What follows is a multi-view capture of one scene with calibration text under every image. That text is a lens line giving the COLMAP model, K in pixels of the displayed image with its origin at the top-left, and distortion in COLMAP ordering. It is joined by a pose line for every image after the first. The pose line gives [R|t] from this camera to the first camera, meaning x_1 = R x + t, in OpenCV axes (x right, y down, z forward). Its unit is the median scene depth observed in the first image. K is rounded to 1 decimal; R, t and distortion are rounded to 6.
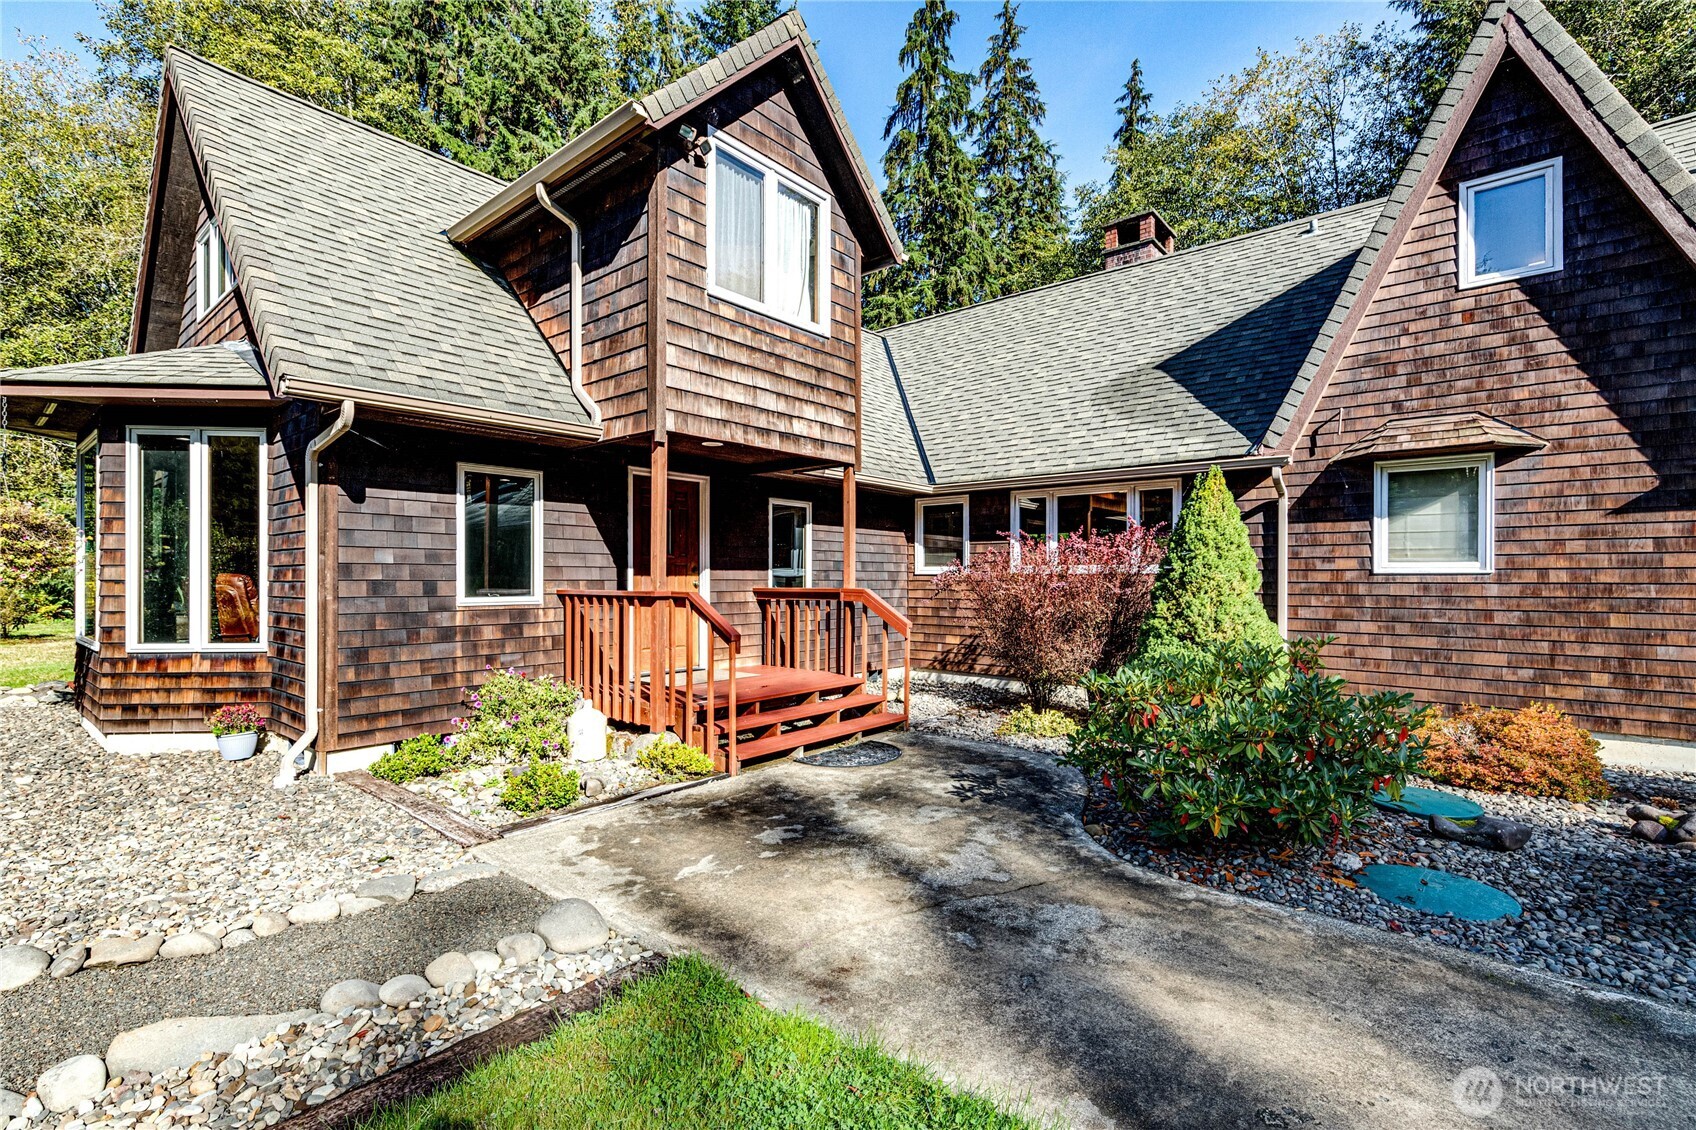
lens RADIAL K [[737.0, 0, 848.7], [0, 737.0, 569.1], [0, 0, 1]] dist [0.010535, -0.000684]
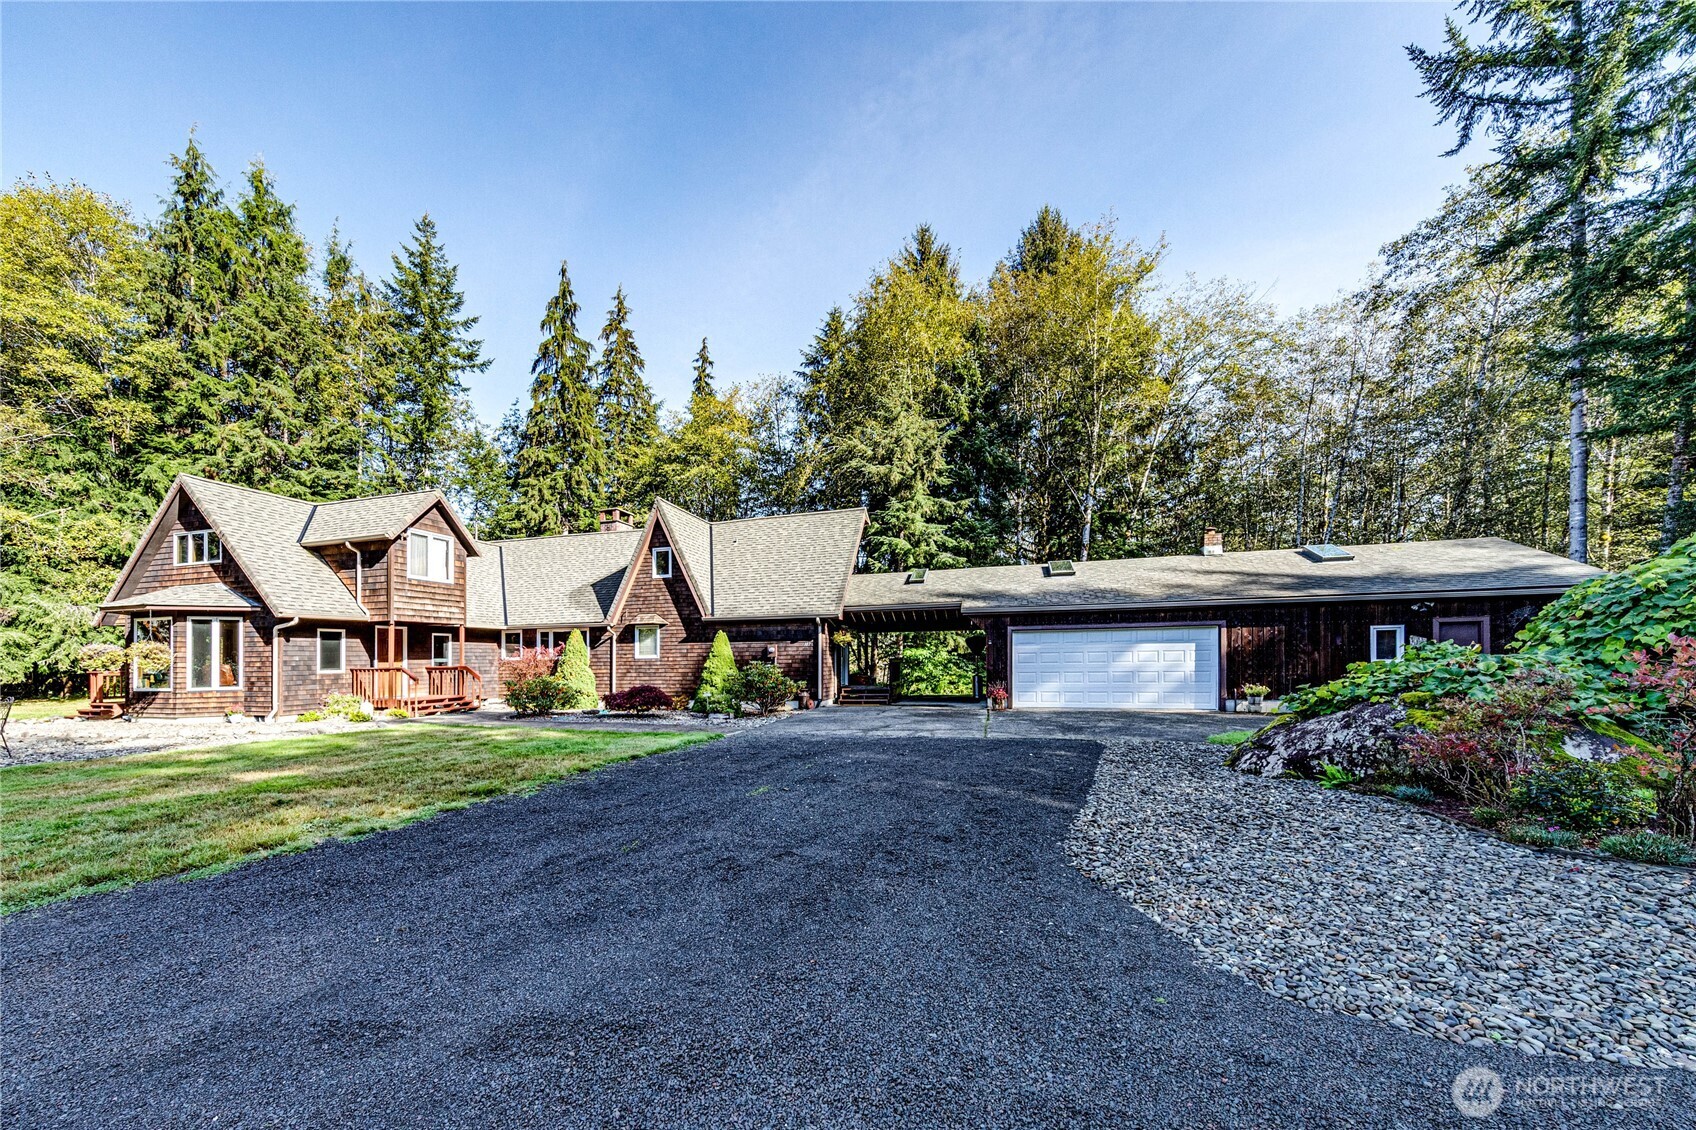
lens RADIAL K [[737.0, 0, 855.4], [0, 737.0, 639.9], [0, 0, 1]] dist [0.010535, -0.000684]
pose [[0.930224, -0.004298, 0.366967, 0.395721], [0.008938, 0.999900, -0.010947, -0.032525], [-0.366883, 0.013463, 0.930170, -2.432616]]
